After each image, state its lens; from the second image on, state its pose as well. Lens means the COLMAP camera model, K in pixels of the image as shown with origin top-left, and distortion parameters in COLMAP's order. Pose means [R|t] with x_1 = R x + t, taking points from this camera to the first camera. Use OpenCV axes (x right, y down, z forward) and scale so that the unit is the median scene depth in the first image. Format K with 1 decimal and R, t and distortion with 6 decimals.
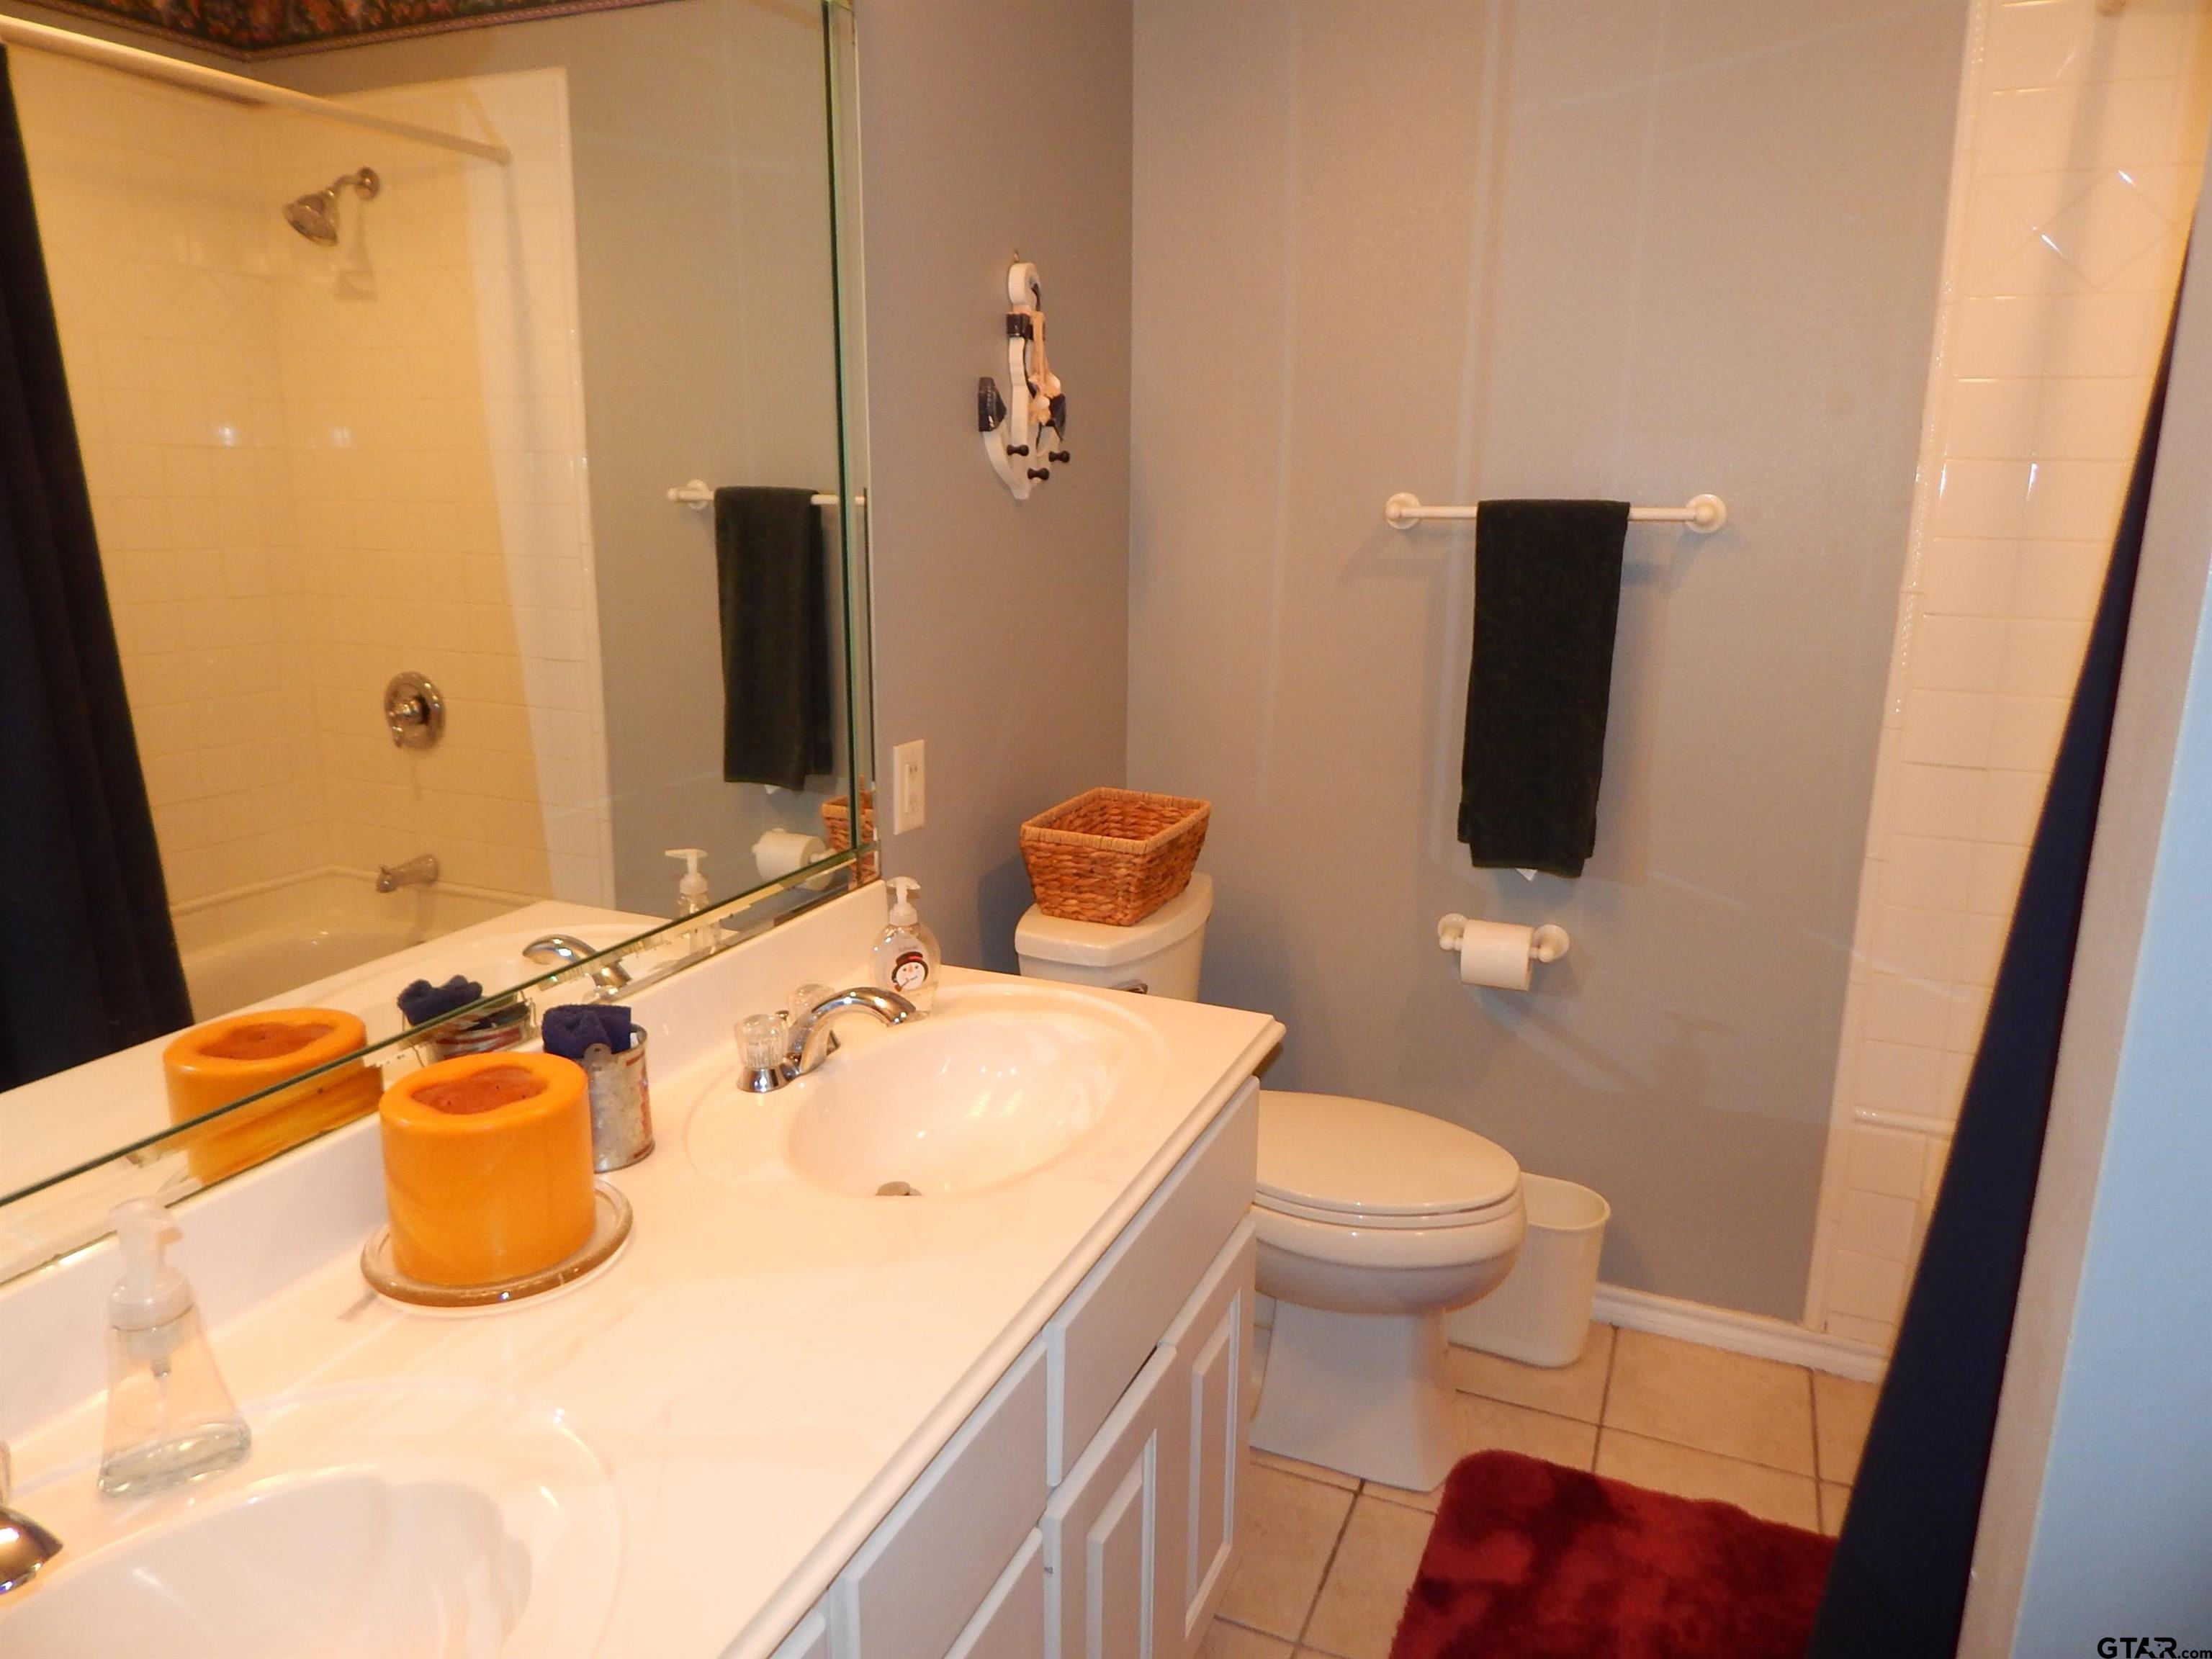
lens RADIAL K [[1441.4, 0, 1109.3], [0, 1441.4, 828.3], [0, 0, 1]] dist [-0.009393, -0.003504]
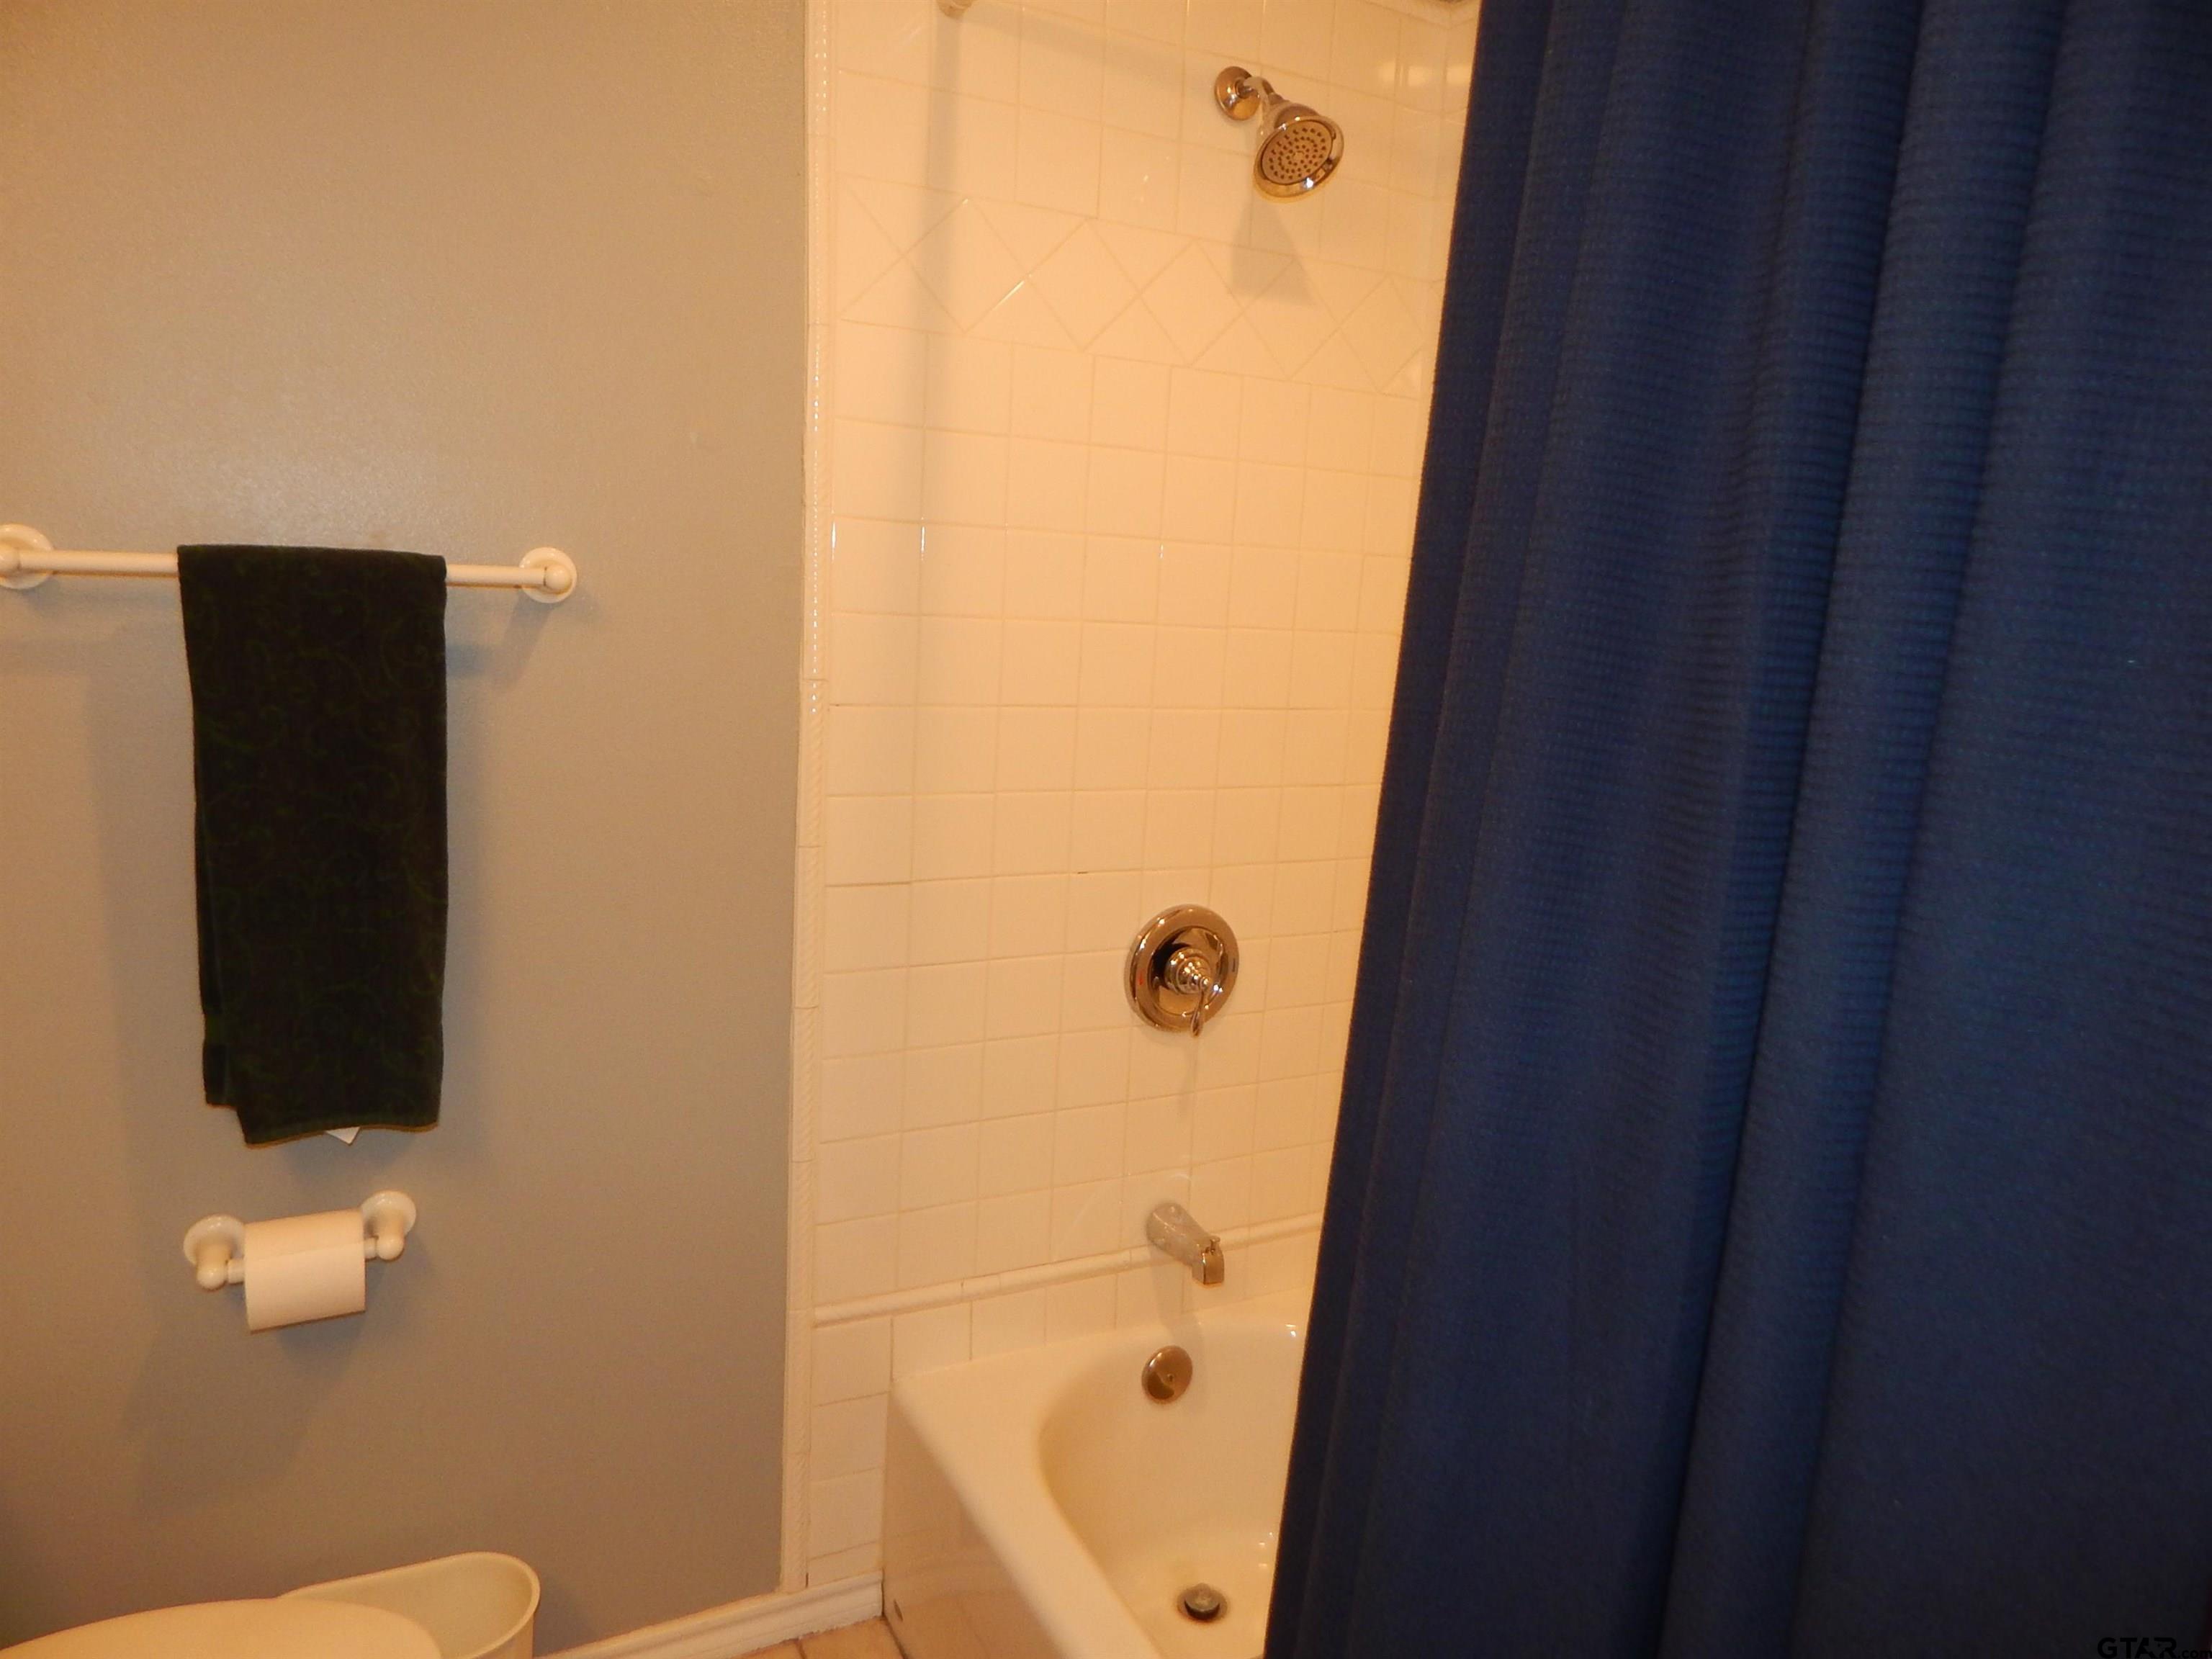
lens RADIAL K [[1441.4, 0, 1109.9], [0, 1441.4, 818.9], [0, 0, 1]] dist [-0.009393, -0.003504]
pose [[0.624394, -0.105547, 0.773946, 0.026496], [0.136509, 0.990325, 0.024925, -0.074940], [-0.769089, 0.090088, 0.632761, 0.327602]]
